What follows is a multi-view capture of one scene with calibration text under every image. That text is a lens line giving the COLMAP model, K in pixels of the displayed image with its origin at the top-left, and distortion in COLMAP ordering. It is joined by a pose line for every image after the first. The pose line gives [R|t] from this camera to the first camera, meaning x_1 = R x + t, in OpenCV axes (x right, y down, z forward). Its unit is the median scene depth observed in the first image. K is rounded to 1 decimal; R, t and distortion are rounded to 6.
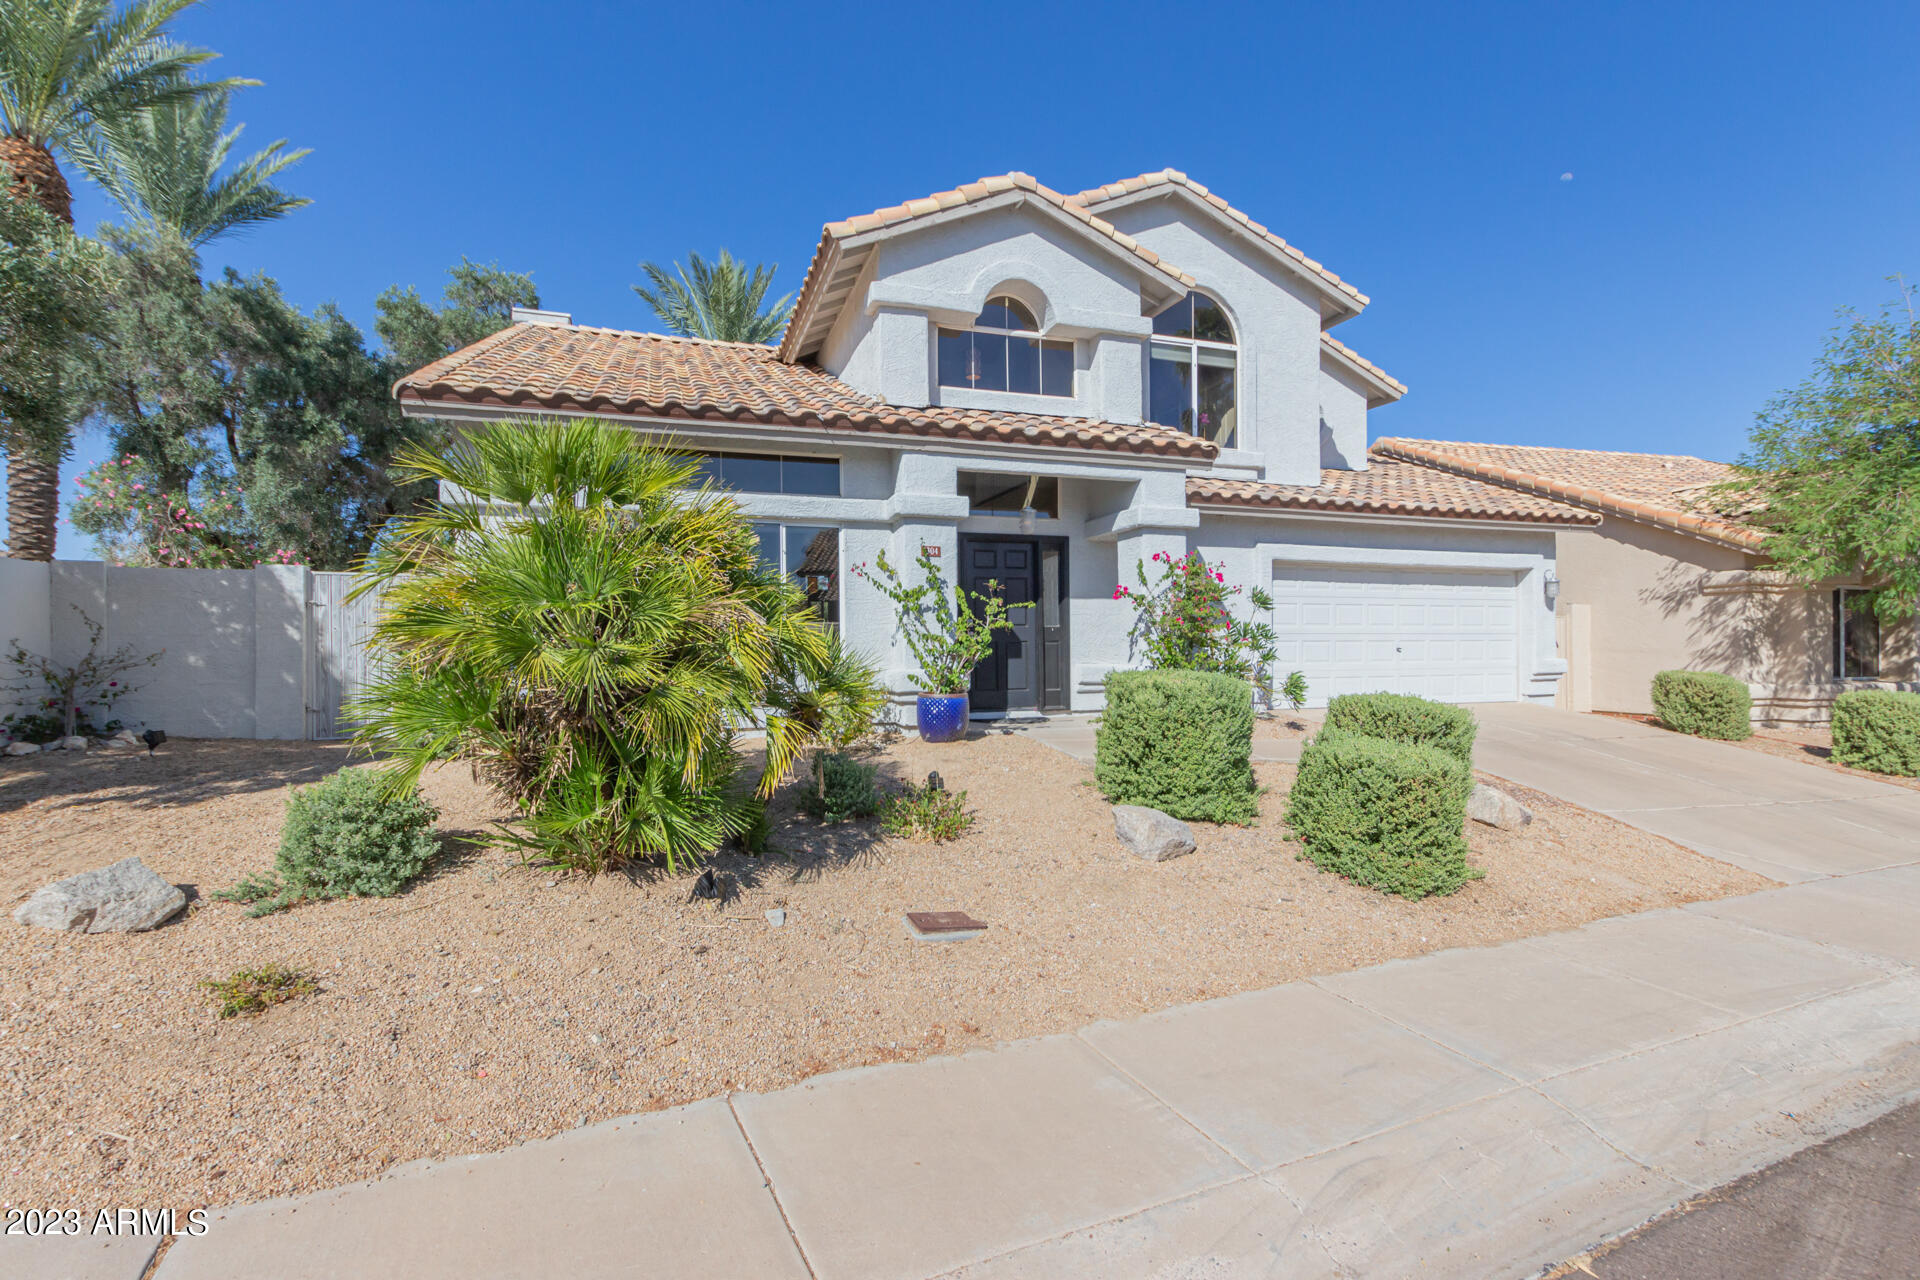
lens RADIAL K [[873.9, 0, 961.6], [0, 873.9, 637.6], [0, 0, 1]] dist [0.007488, -0.002641]
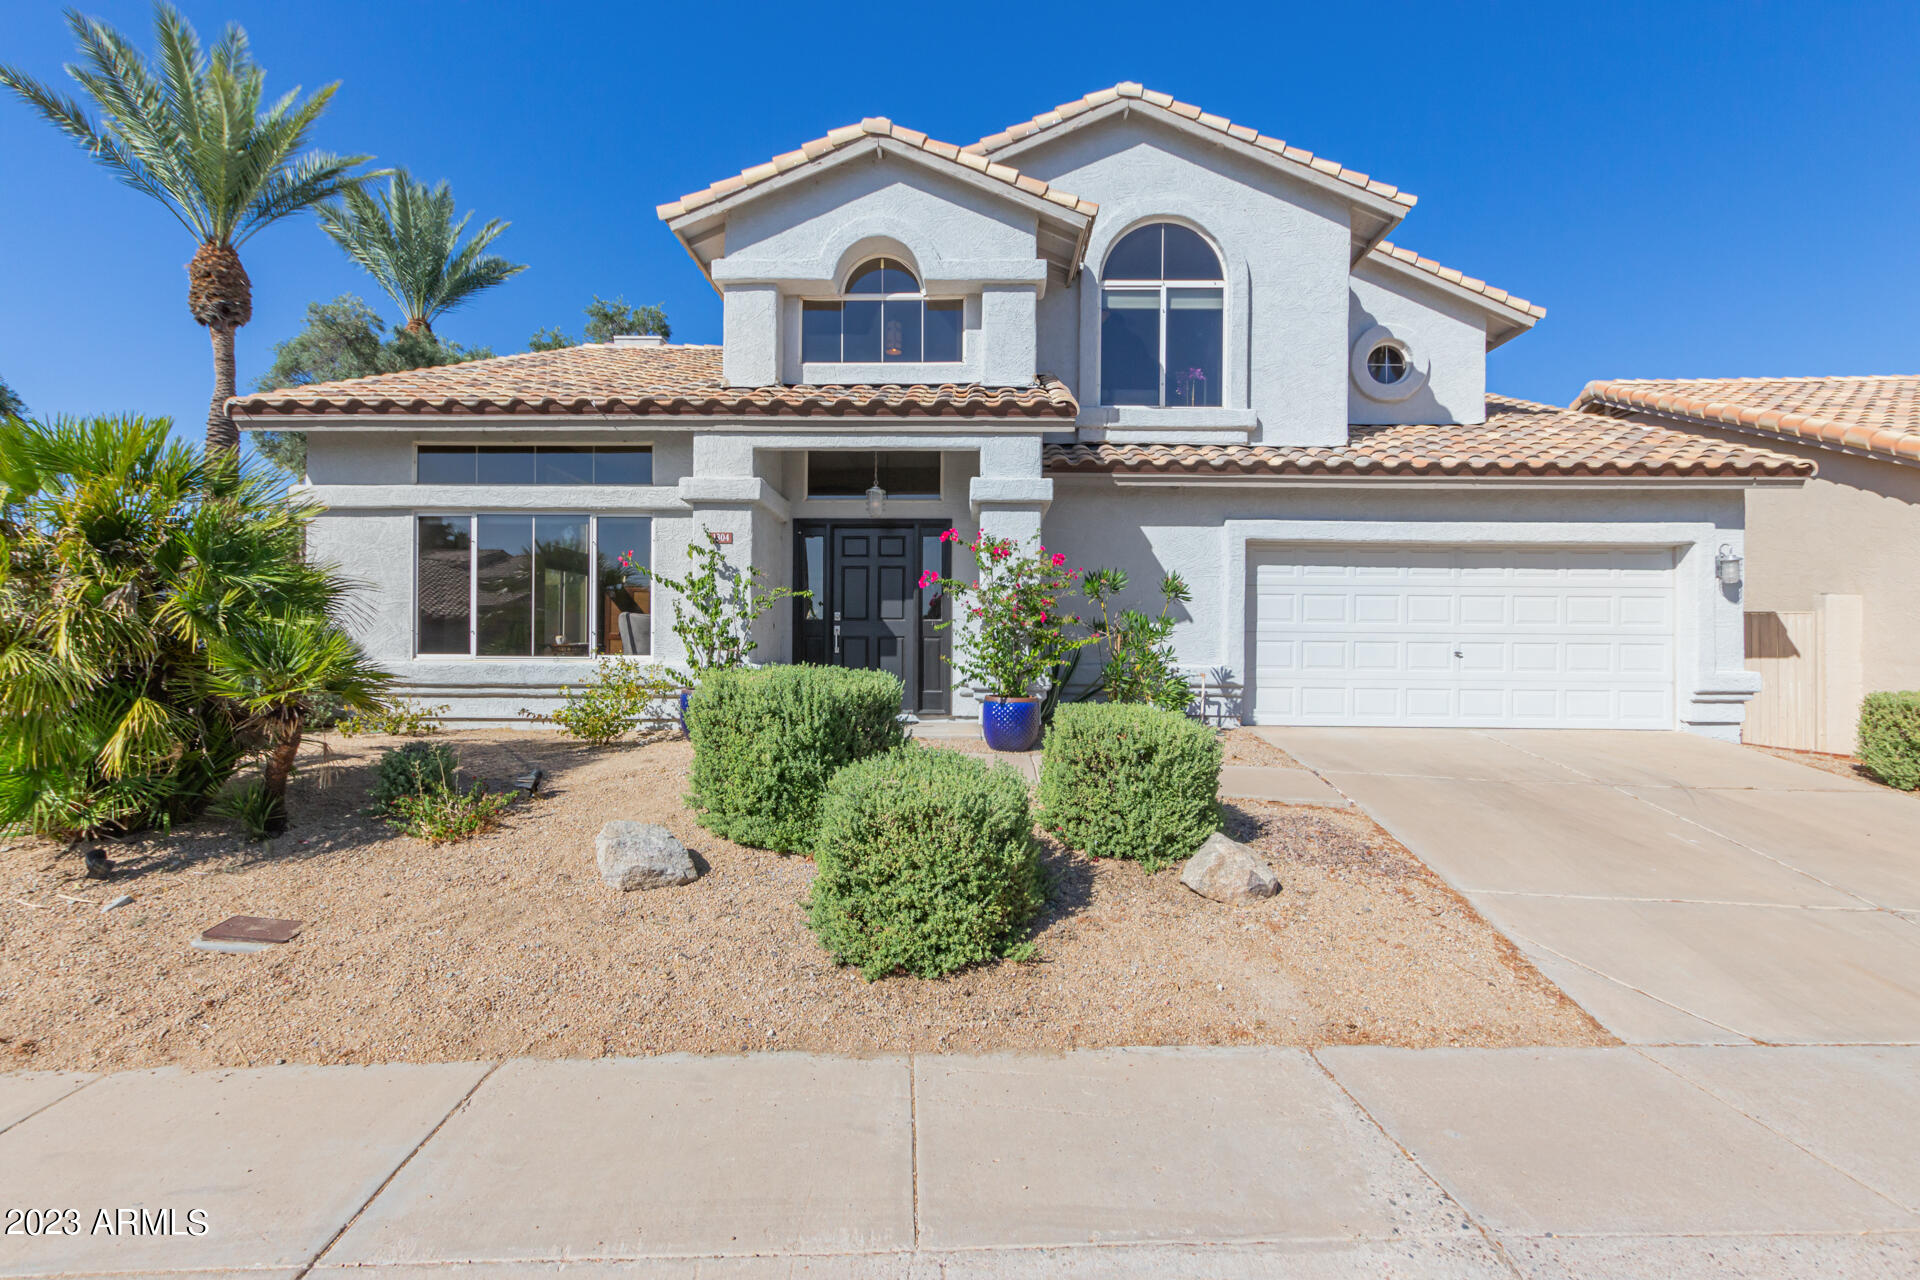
lens RADIAL K [[873.9, 0, 960.3], [0, 873.9, 637.8], [0, 0, 1]] dist [0.007488, -0.002641]
pose [[0.939478, 0.008044, -0.342514, 0.432415], [-0.009403, 0.999953, -0.002309, 0.006602], [0.342480, 0.005390, 0.939510, 0.170819]]
